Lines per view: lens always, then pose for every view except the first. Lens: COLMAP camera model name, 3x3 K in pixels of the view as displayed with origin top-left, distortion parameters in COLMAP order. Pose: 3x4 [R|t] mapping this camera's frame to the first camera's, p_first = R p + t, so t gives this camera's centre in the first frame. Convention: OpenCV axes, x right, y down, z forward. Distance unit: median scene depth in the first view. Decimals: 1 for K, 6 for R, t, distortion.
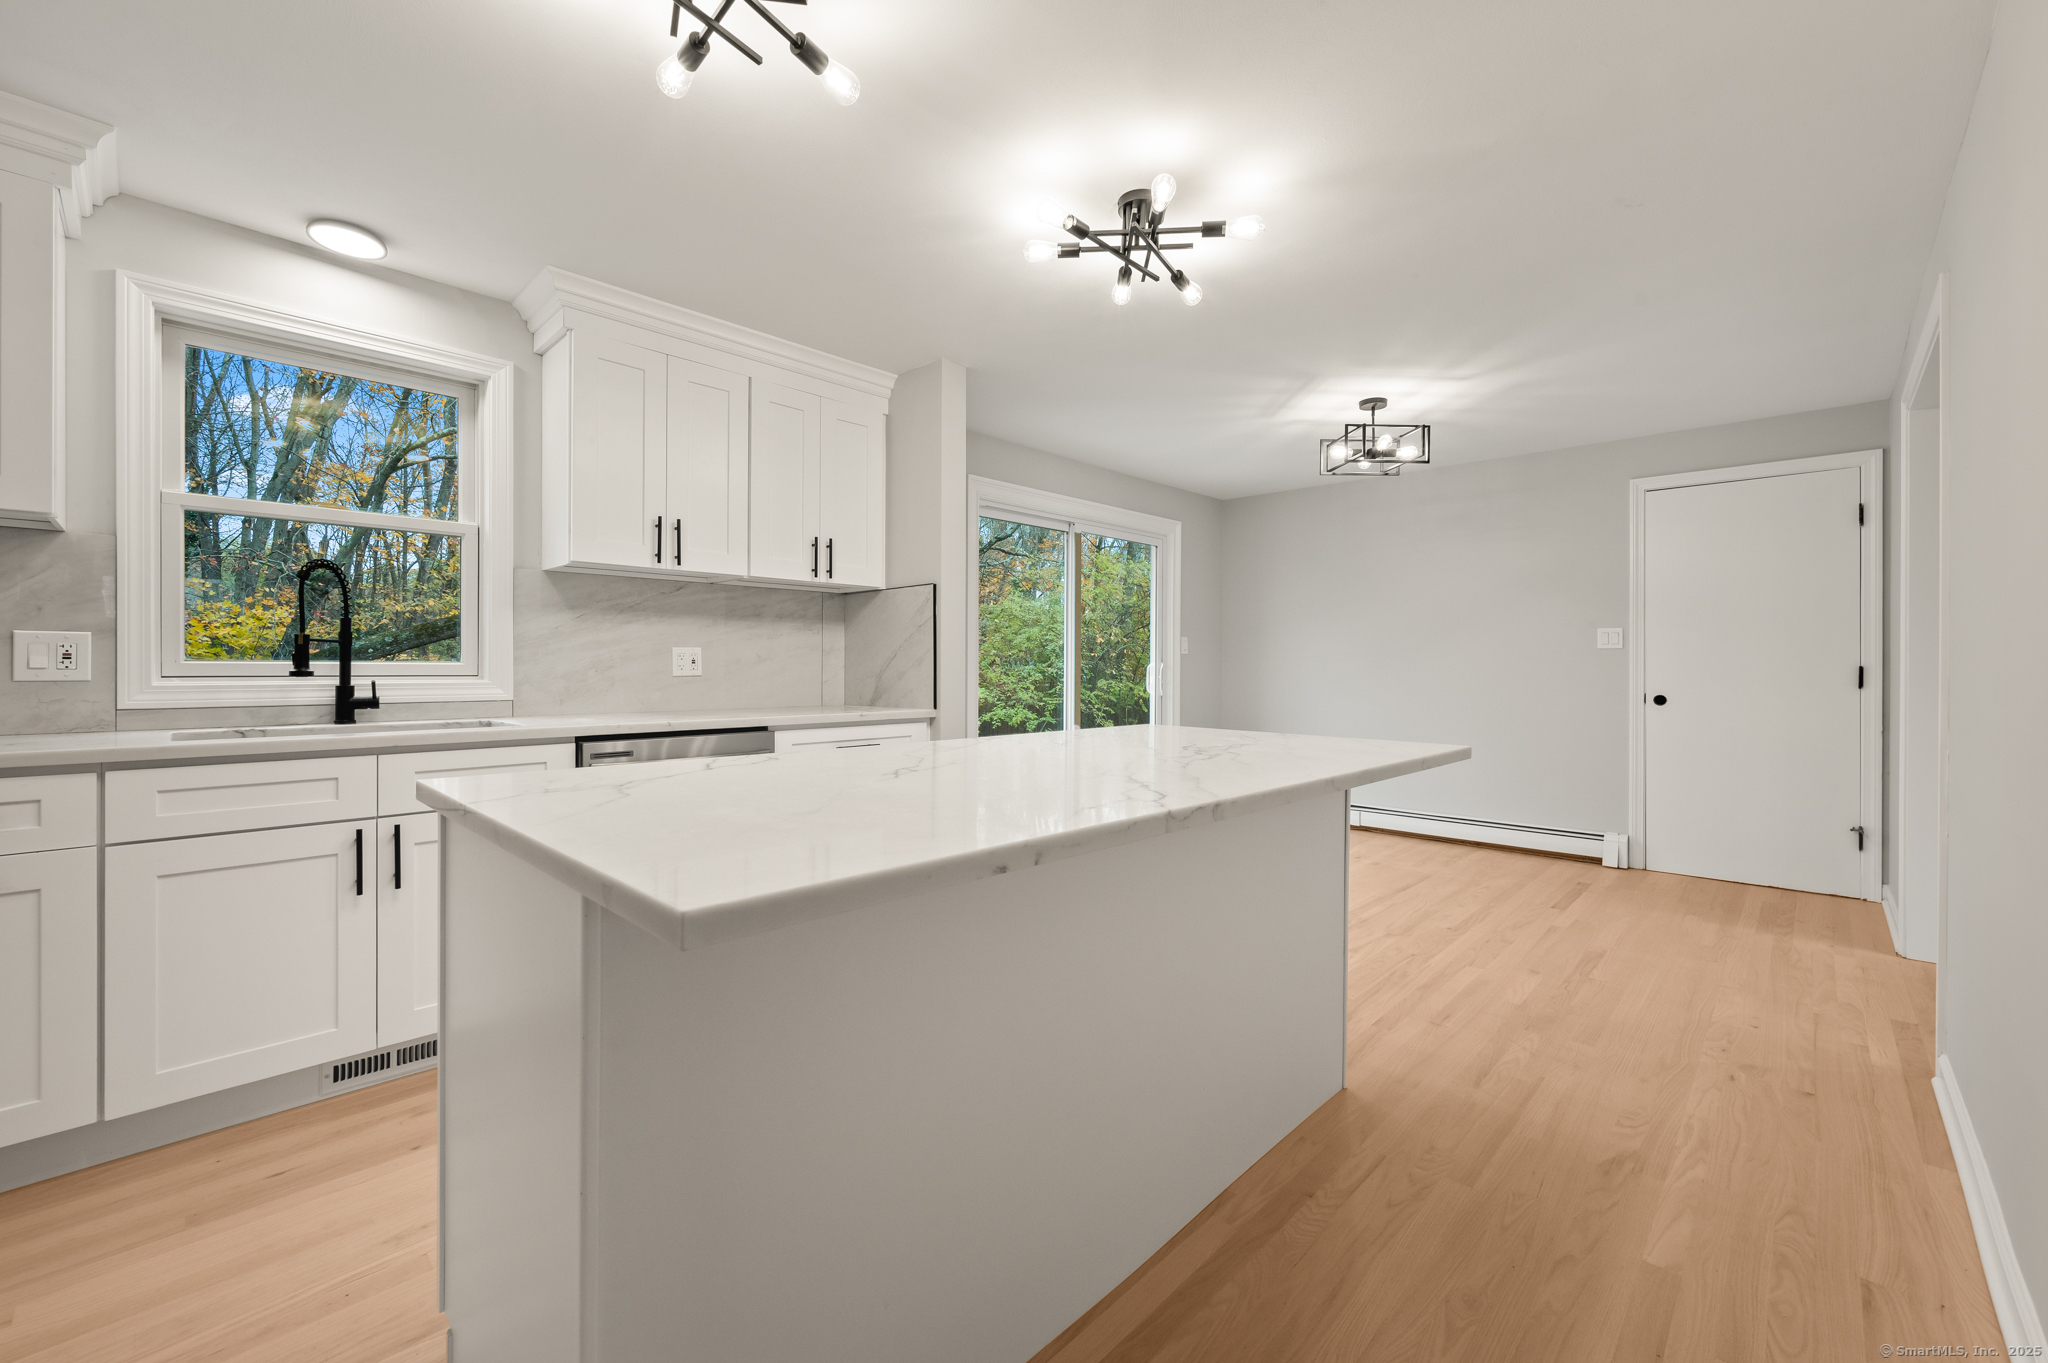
lens RADIAL K [[838.4, 0, 1018.4], [0, 838.4, 666.8], [0, 0, 1]] dist [-0.000027, -0.000412]
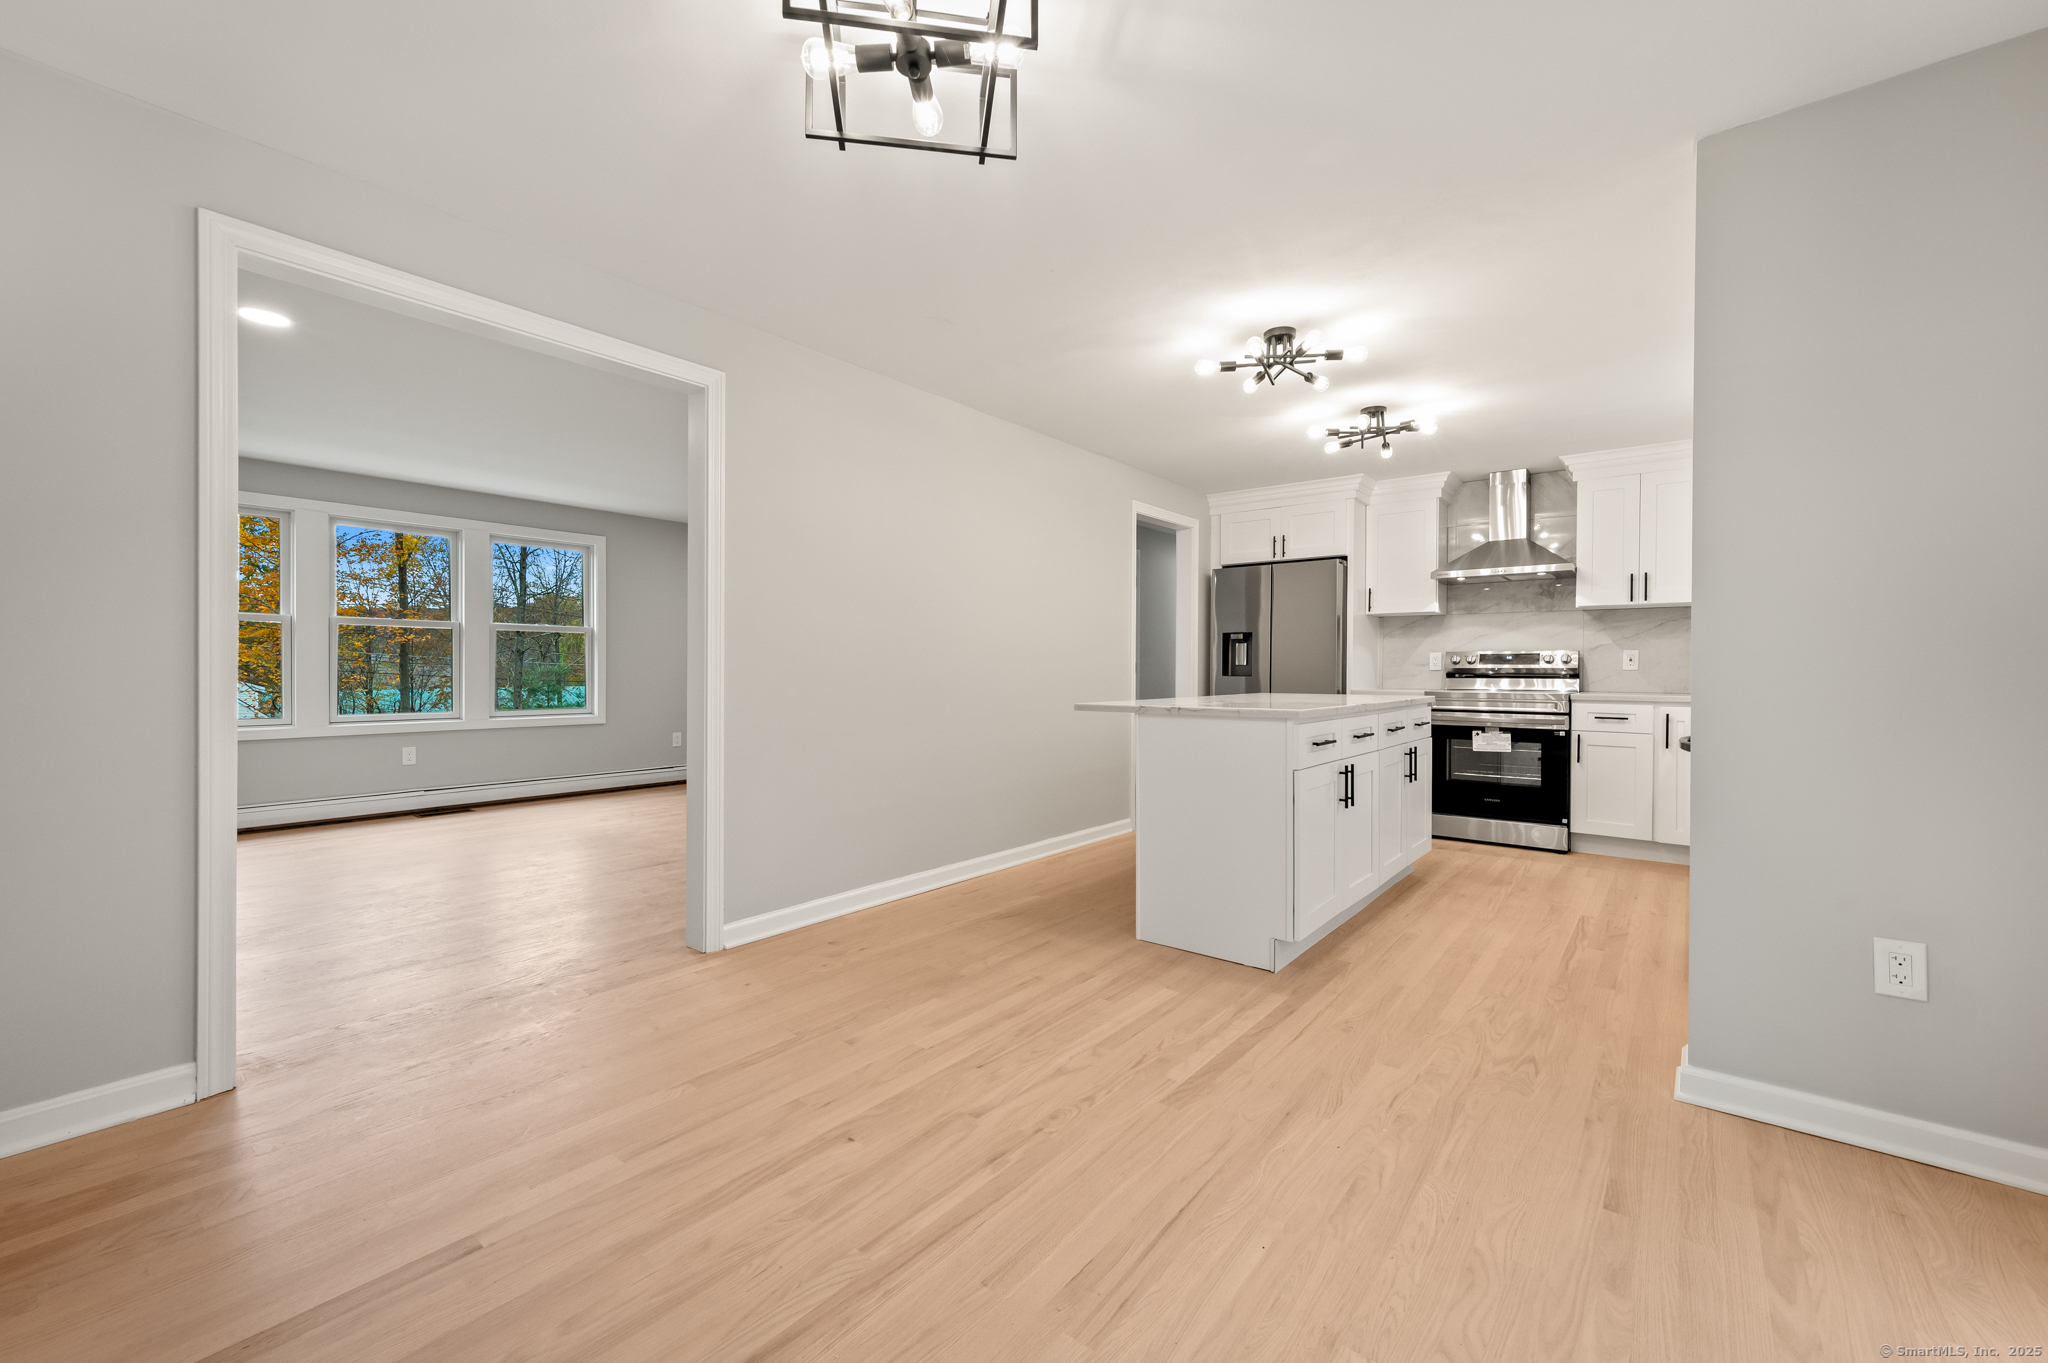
lens RADIAL K [[796.5, 0, 1033.6], [0, 796.5, 676.8], [0, 0, 1]] dist [-0.001185, -0.000199]
pose [[-0.995507, -0.005671, -0.094516, 0.592477], [-0.006473, 0.999946, 0.008176, 0.020962], [0.094464, 0.008751, -0.995490, 1.995094]]
